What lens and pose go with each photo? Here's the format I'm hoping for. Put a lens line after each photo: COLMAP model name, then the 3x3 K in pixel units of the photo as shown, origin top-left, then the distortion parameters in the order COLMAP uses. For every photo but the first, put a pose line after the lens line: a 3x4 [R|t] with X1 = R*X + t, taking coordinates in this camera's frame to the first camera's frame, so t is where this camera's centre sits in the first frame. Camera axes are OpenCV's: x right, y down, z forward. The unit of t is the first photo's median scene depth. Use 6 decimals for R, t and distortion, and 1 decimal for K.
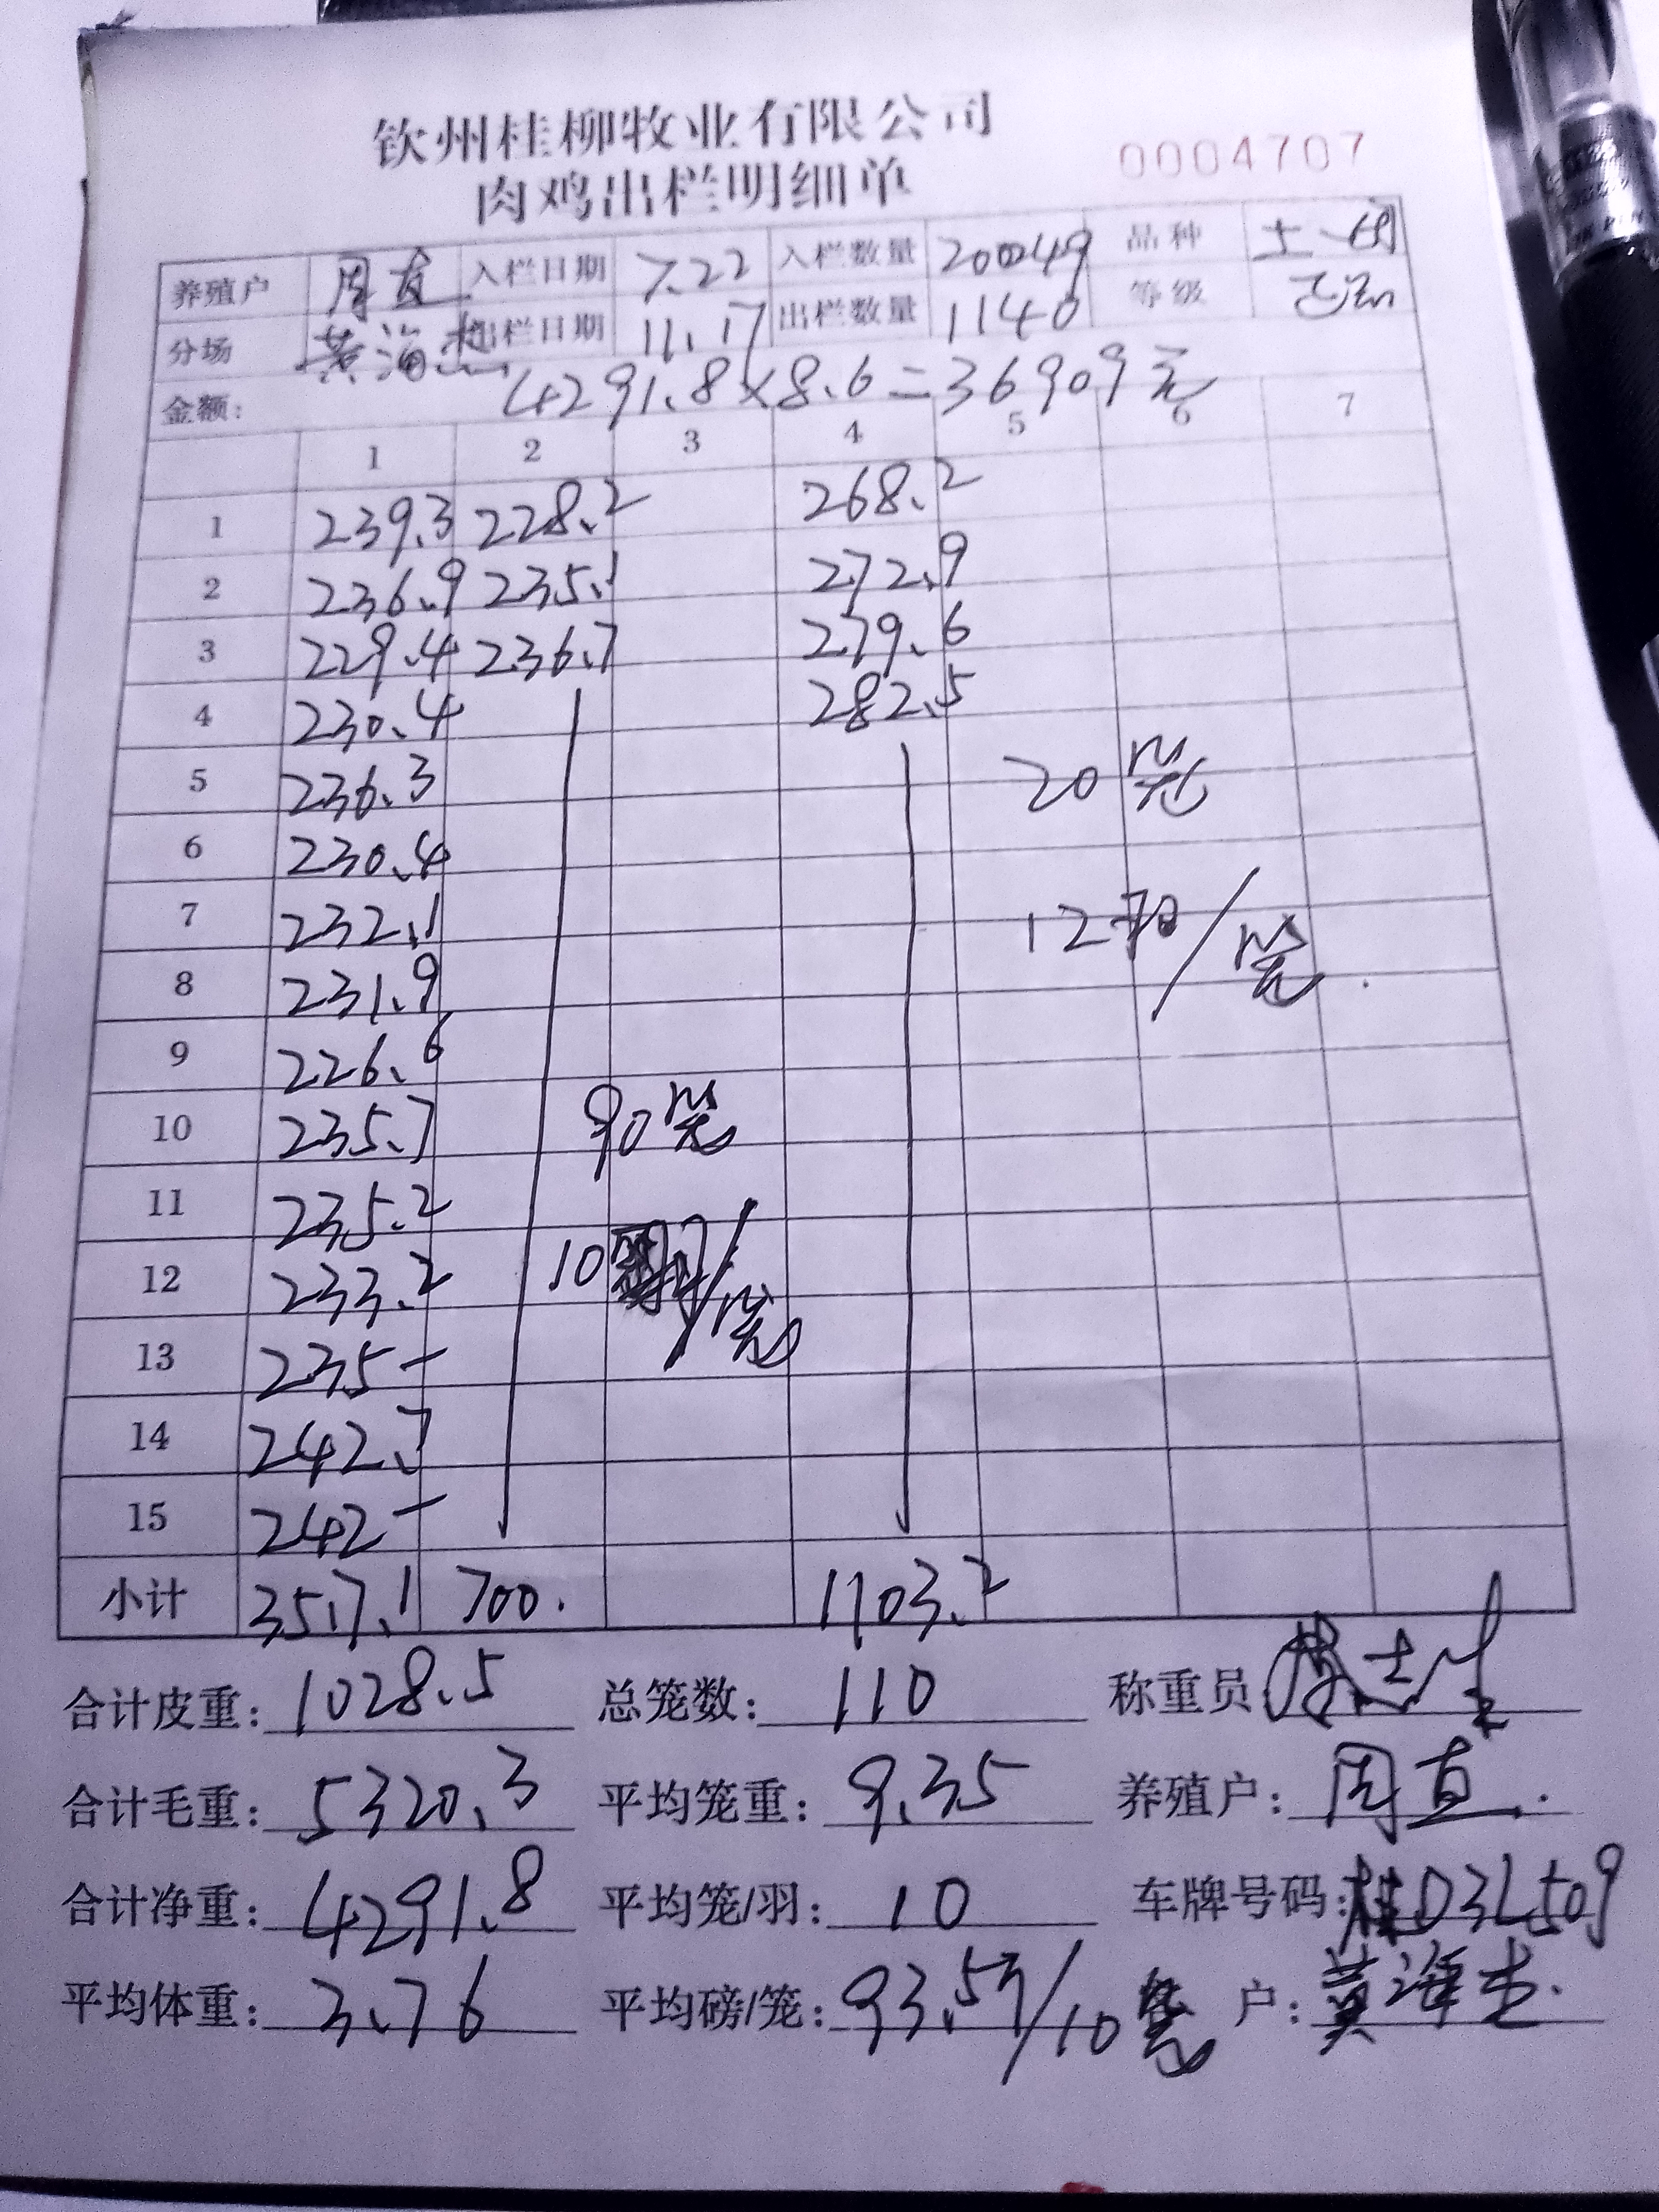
lens RADIAL K [[1775.6, 0, 837.8], [0, 1775.6, 1103.9], [0, 0, 1]] dist [-0.063265, -0.003502]
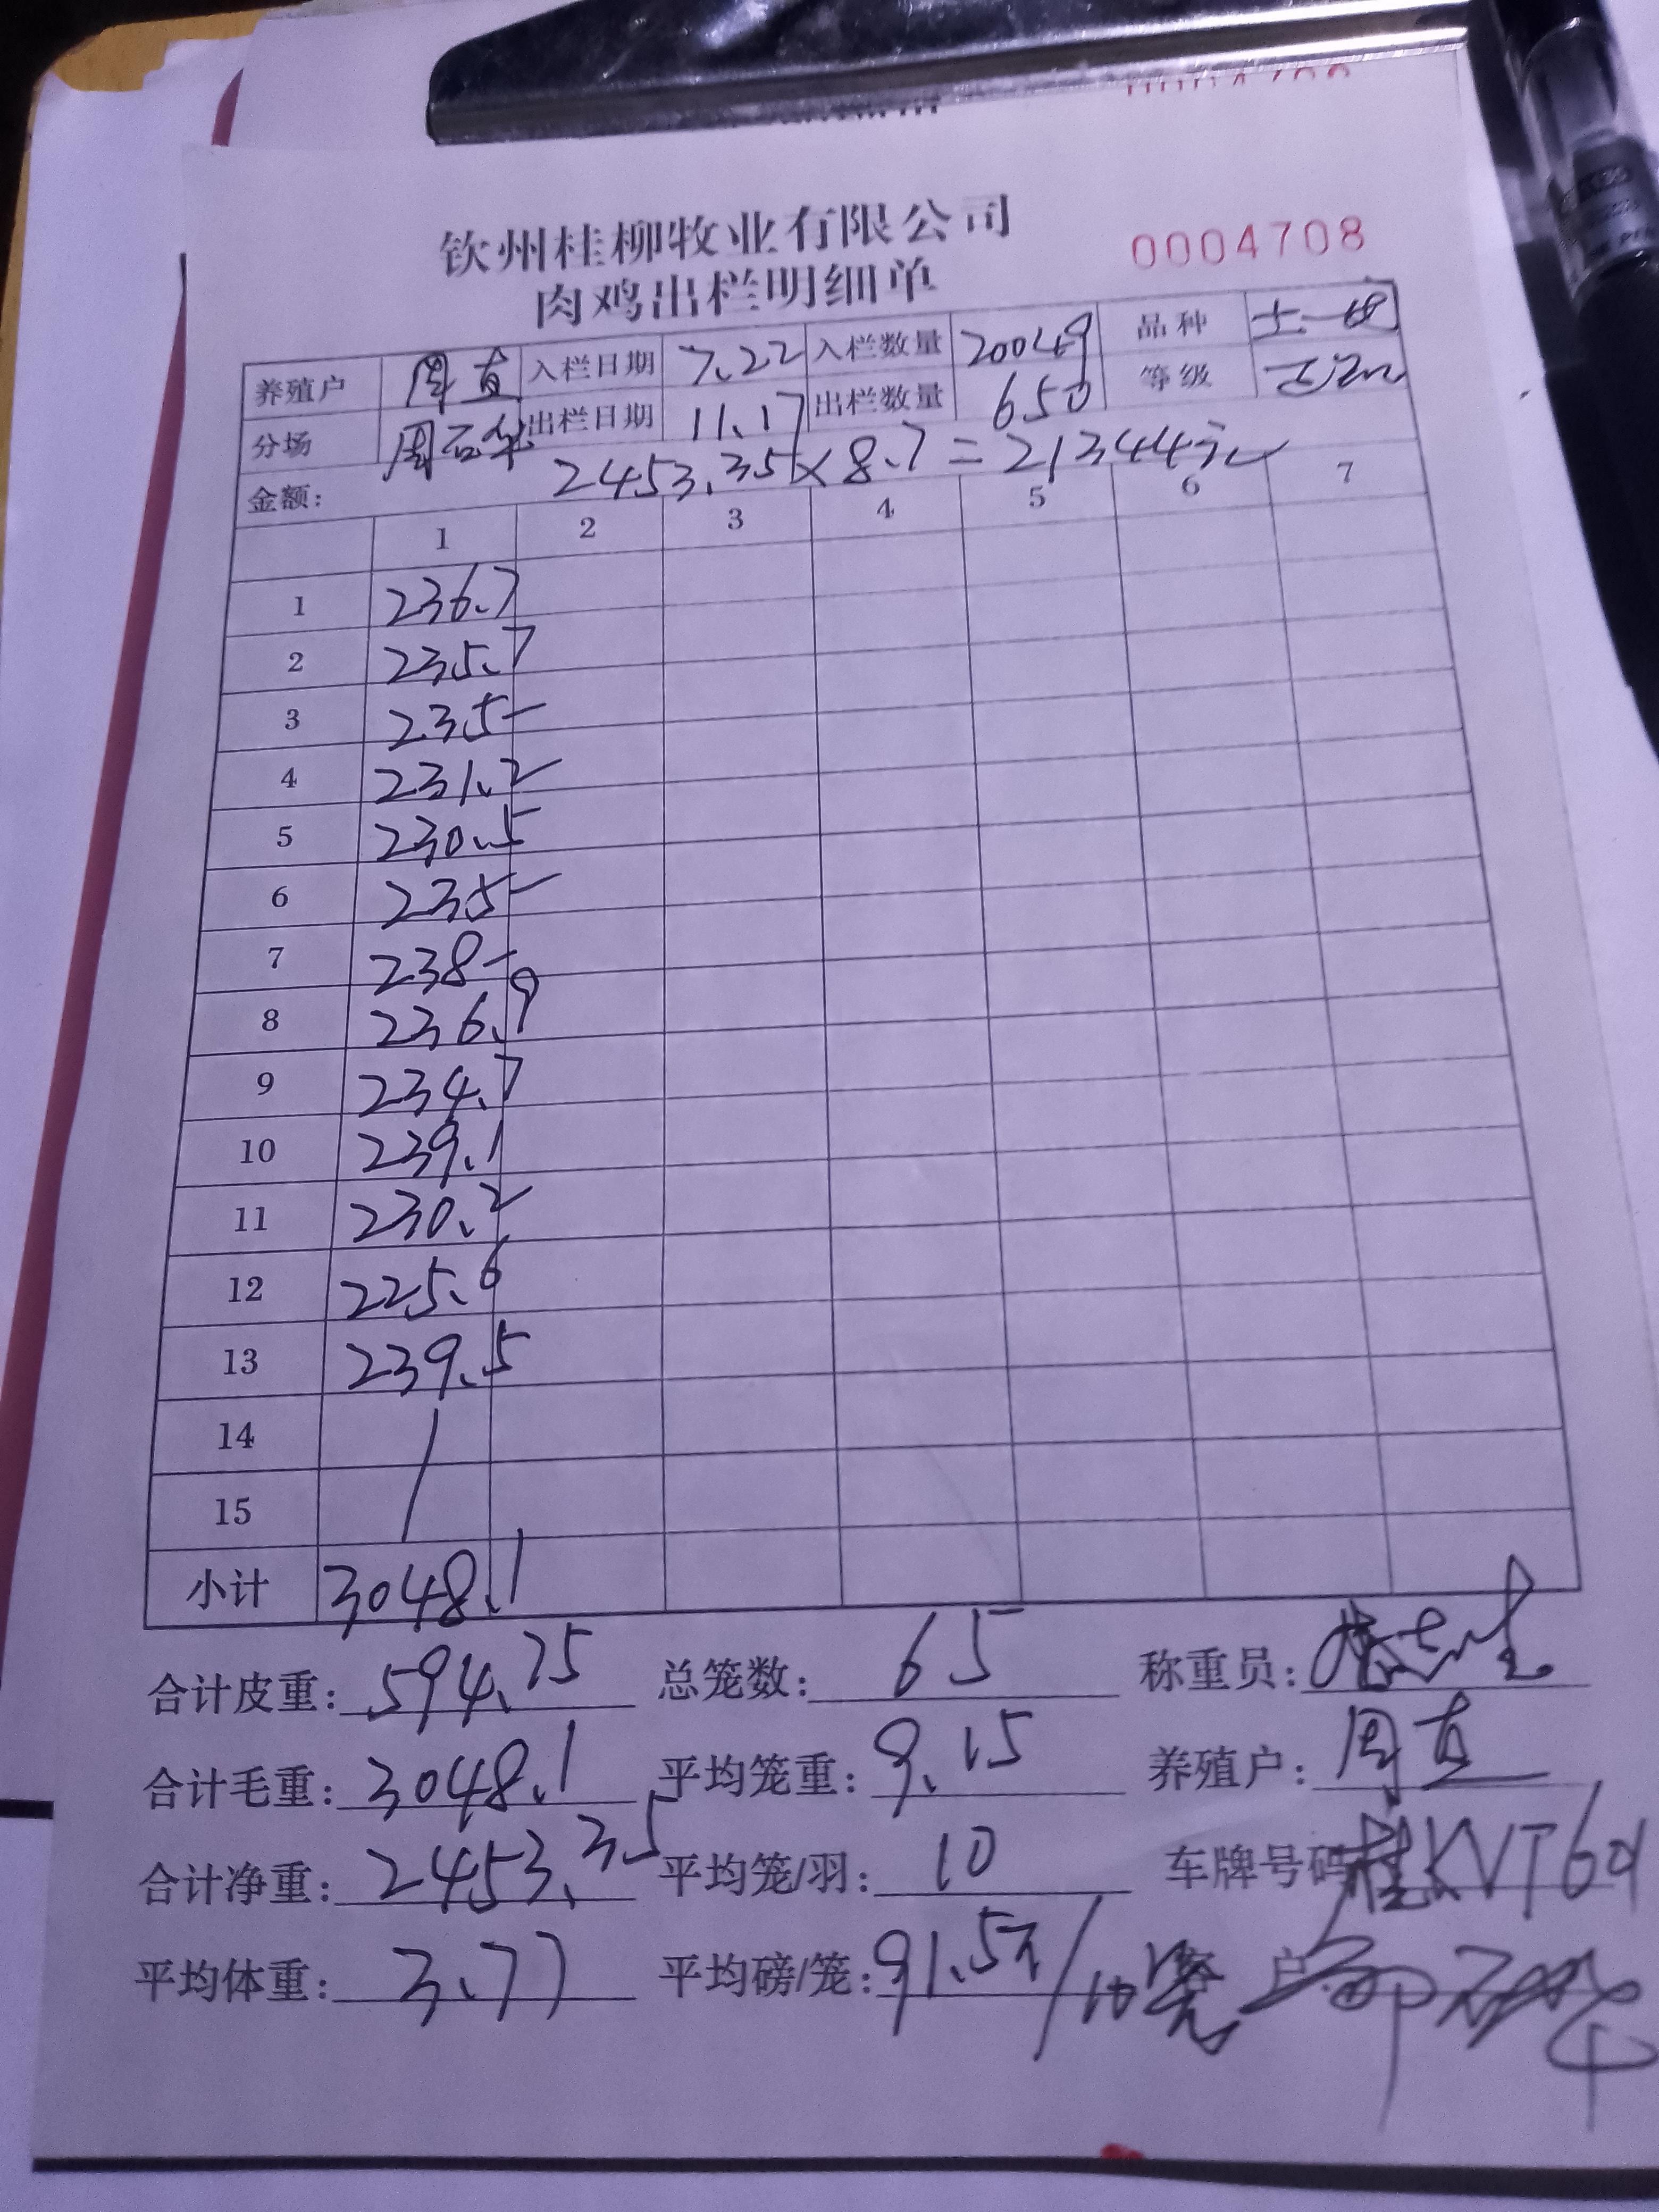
lens RADIAL K [[1737.6, 0, 829.1], [0, 1737.6, 1131.6], [0, 0, 1]] dist [-0.036118, -0.001378]
pose [[0.999601, -0.012425, -0.025368, -0.002082], [0.012880, 0.999758, 0.017855, -0.011234], [0.025140, -0.018174, 0.999519, -0.042204]]
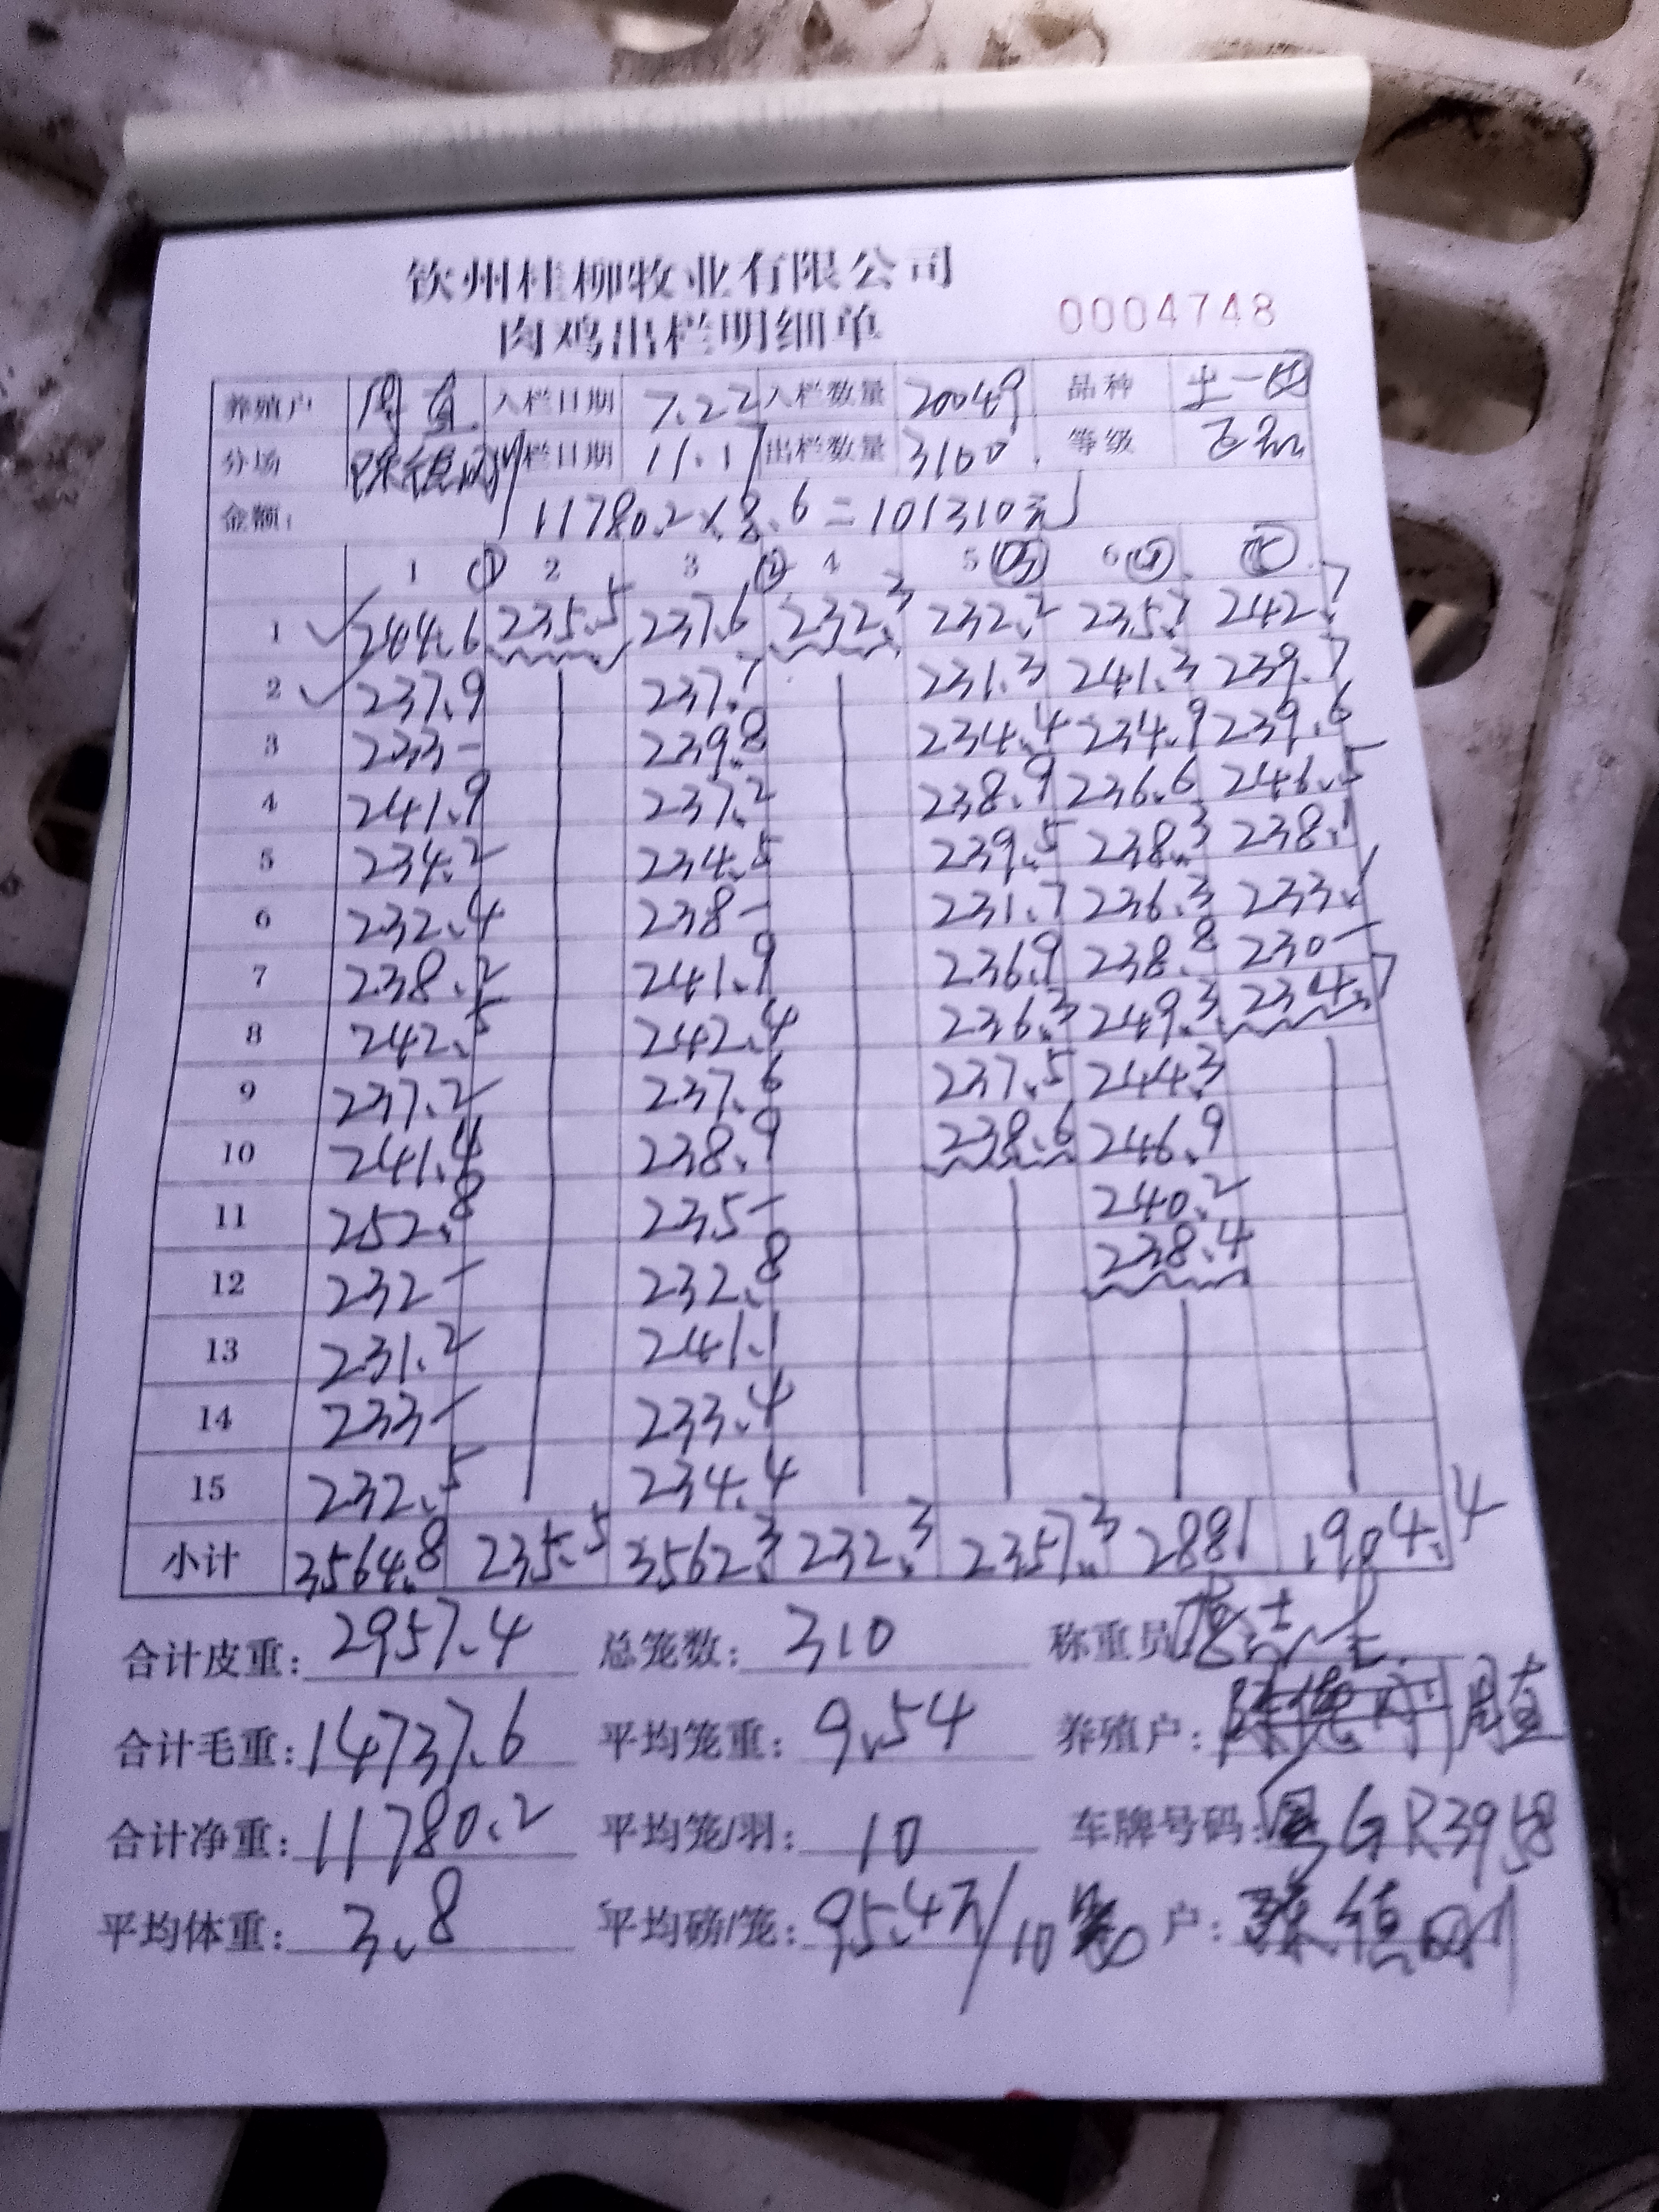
lens RADIAL K [[1718.9, 0, 829.5], [0, 1718.9, 1106.0], [0, 0, 1]] dist [-0.001362, -0.067064]
pose [[0.999890, 0.003707, 0.014378, -0.006172], [-0.003917, 0.999885, 0.014672, -0.034208], [-0.014322, -0.014726, 0.999789, -0.127147]]
